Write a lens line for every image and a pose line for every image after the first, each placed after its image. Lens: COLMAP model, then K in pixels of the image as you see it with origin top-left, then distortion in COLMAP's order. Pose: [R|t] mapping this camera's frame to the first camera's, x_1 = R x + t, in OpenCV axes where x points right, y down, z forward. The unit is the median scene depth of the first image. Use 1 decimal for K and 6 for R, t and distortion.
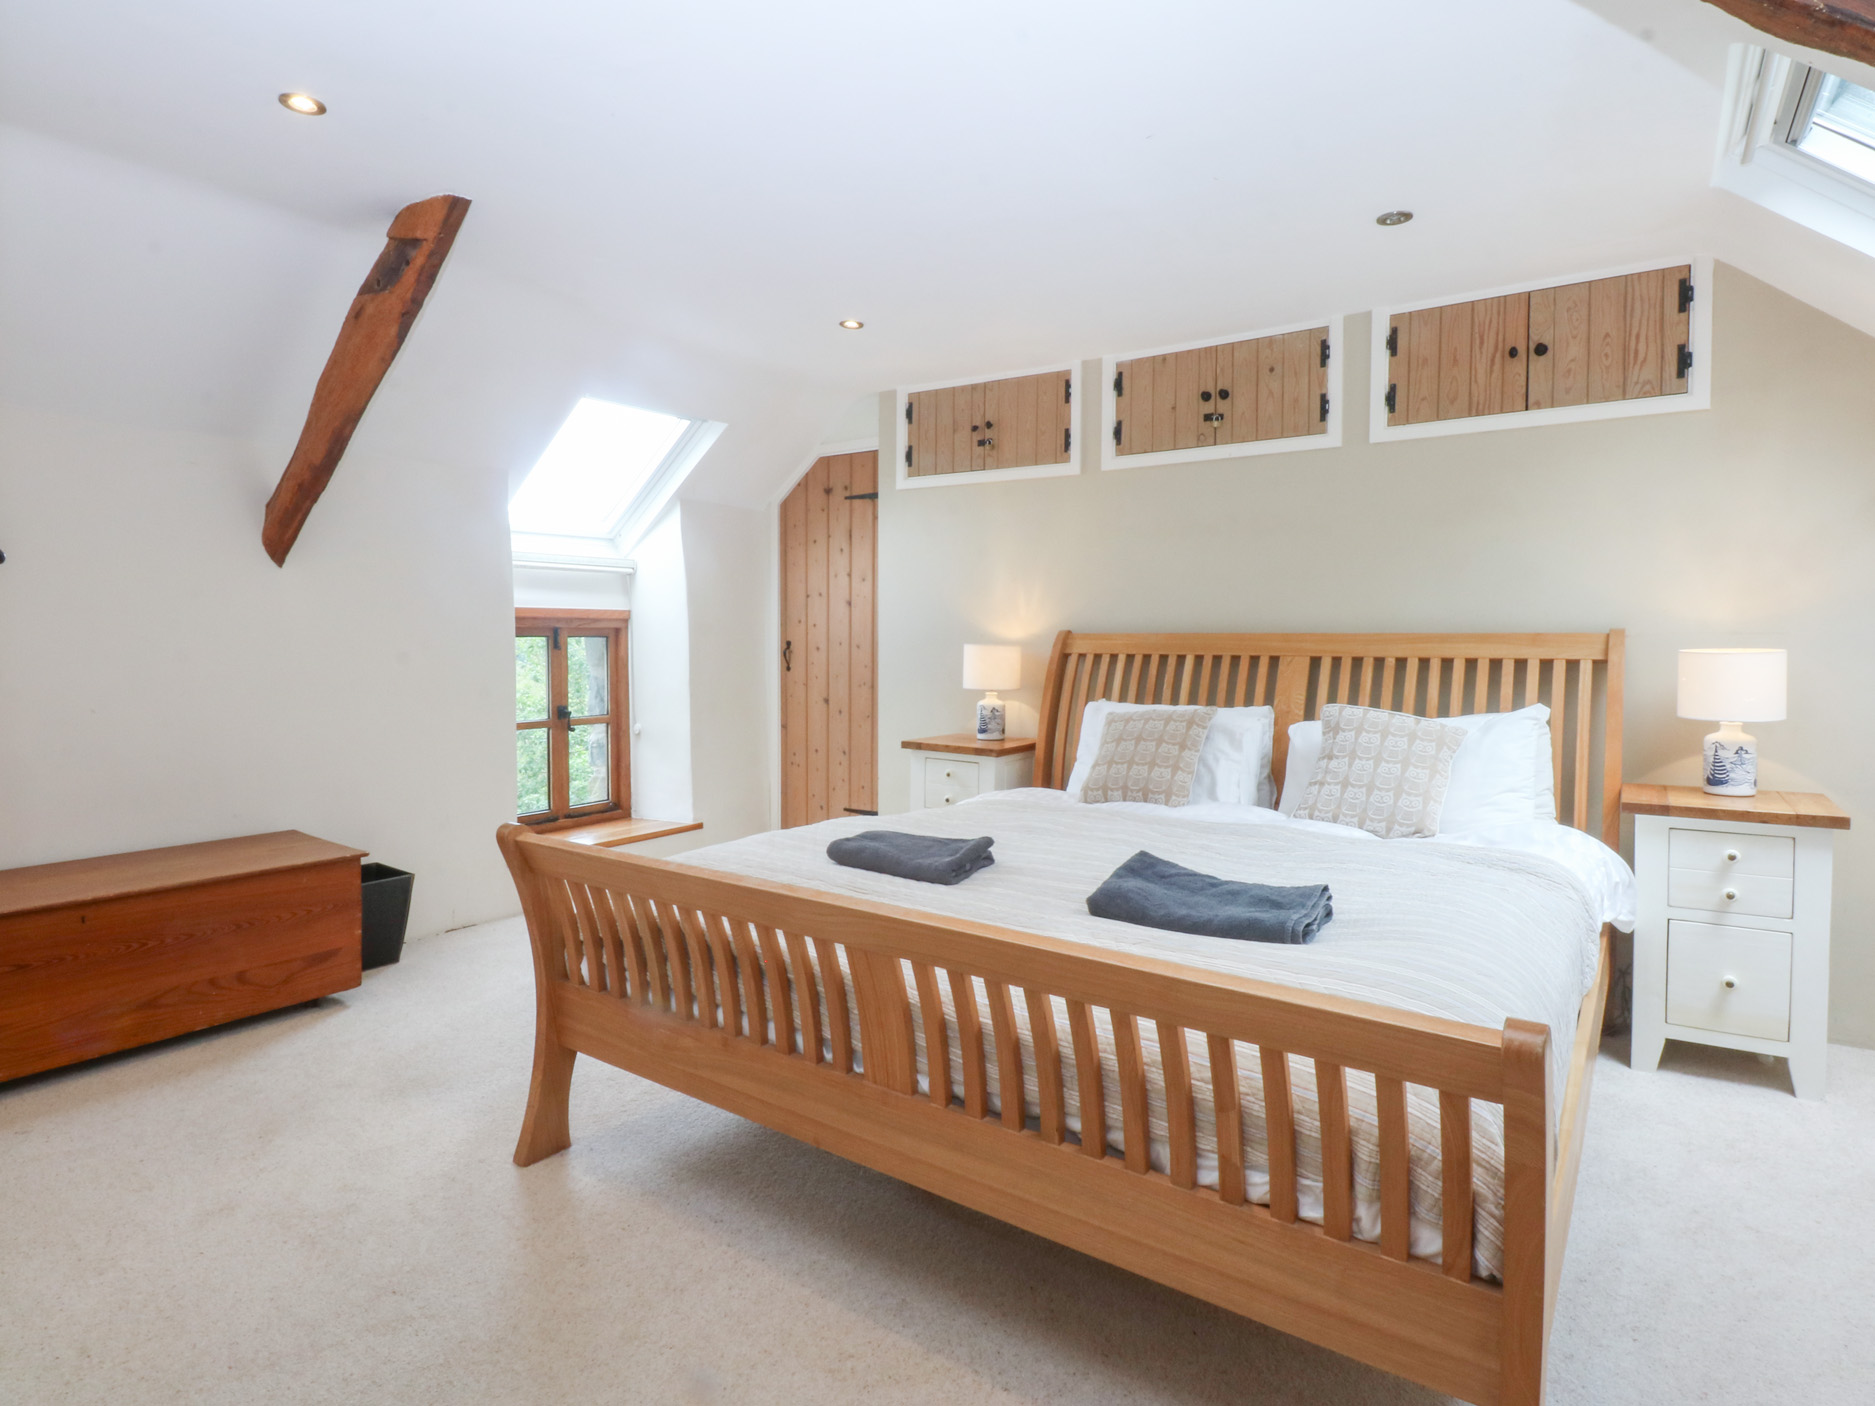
lens RADIAL K [[979.8, 0, 937.5], [0, 979.8, 703.0], [0, 0, 1]] dist [0.004145, -0.018225]
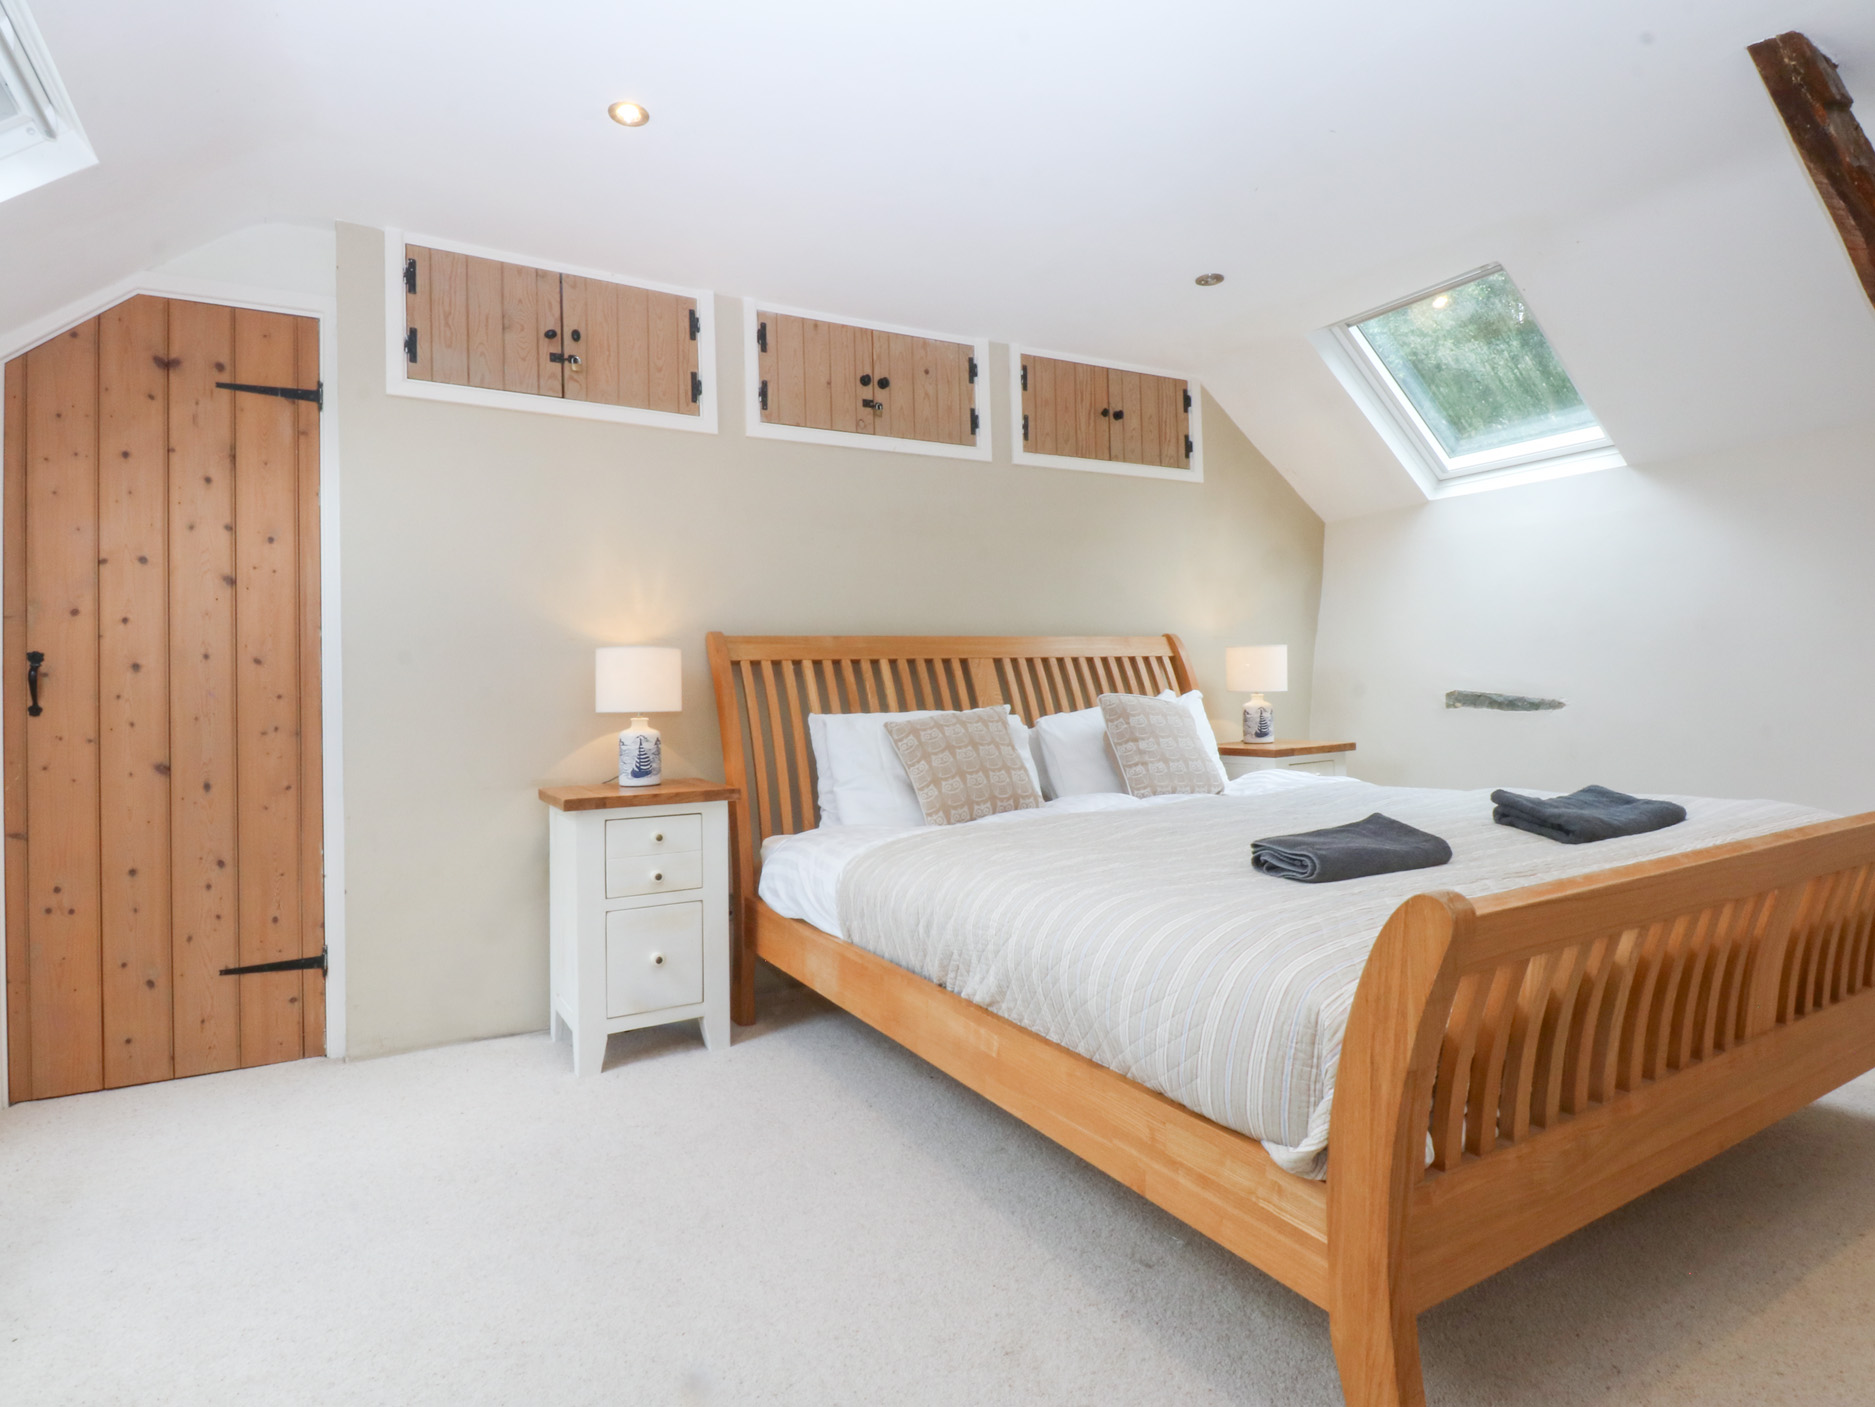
lens RADIAL K [[1054.2, 0, 1143.1], [0, 1054.2, 637.1], [0, 0, 1]] dist [0.024503, -0.033714]
pose [[0.355877, -0.002345, 0.934530, -0.504316], [0.066438, 0.997530, -0.022797, -0.027997], [-0.932168, 0.070202, 0.355154, 0.374092]]
